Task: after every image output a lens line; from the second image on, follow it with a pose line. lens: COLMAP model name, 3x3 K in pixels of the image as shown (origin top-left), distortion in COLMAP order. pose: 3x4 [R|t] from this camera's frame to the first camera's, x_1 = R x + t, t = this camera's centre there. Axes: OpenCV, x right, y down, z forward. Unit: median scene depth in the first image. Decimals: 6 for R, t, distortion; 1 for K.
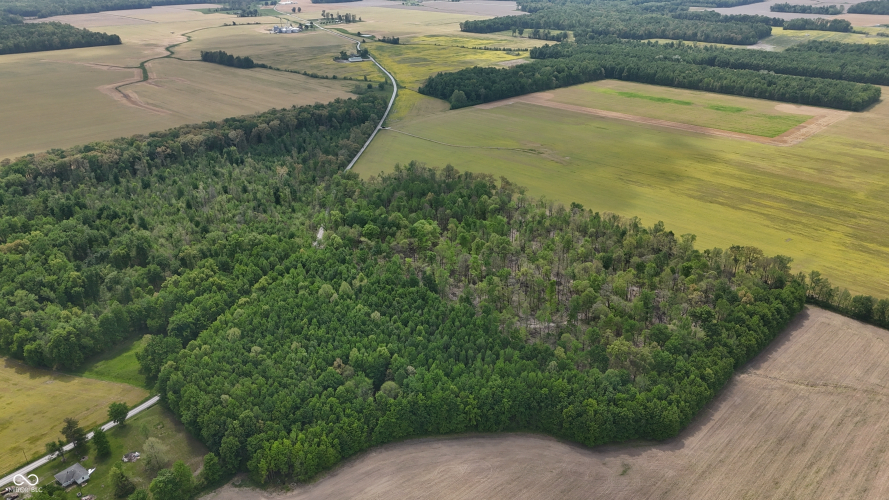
lens RADIAL K [[652.1, 0, 443.8], [0, 652.1, 246.5], [0, 0, 1]] dist [0.073811, -0.061467]
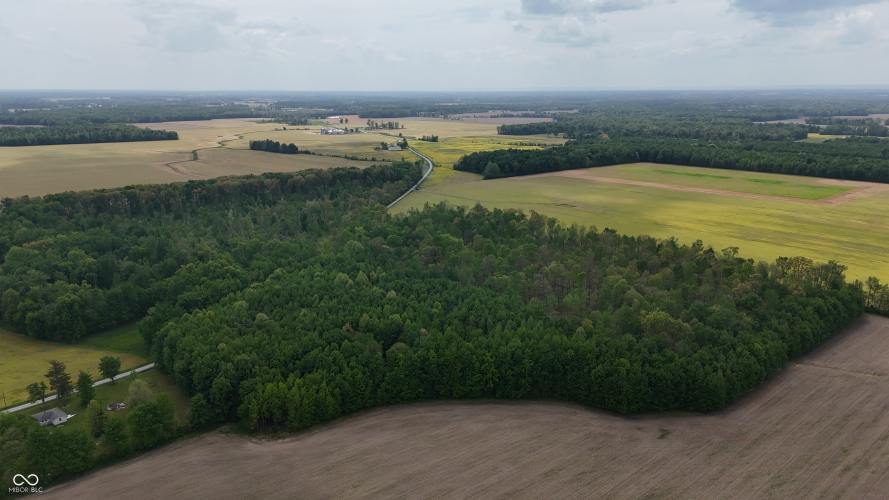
lens RADIAL K [[652.1, 0, 443.8], [0, 652.1, 246.5], [0, 0, 1]] dist [0.073811, -0.061467]
pose [[0.998094, 0.019912, -0.058412, 0.023315], [-0.030129, 0.983273, -0.179629, 0.189795], [0.053858, 0.181046, 0.981999, 0.063713]]
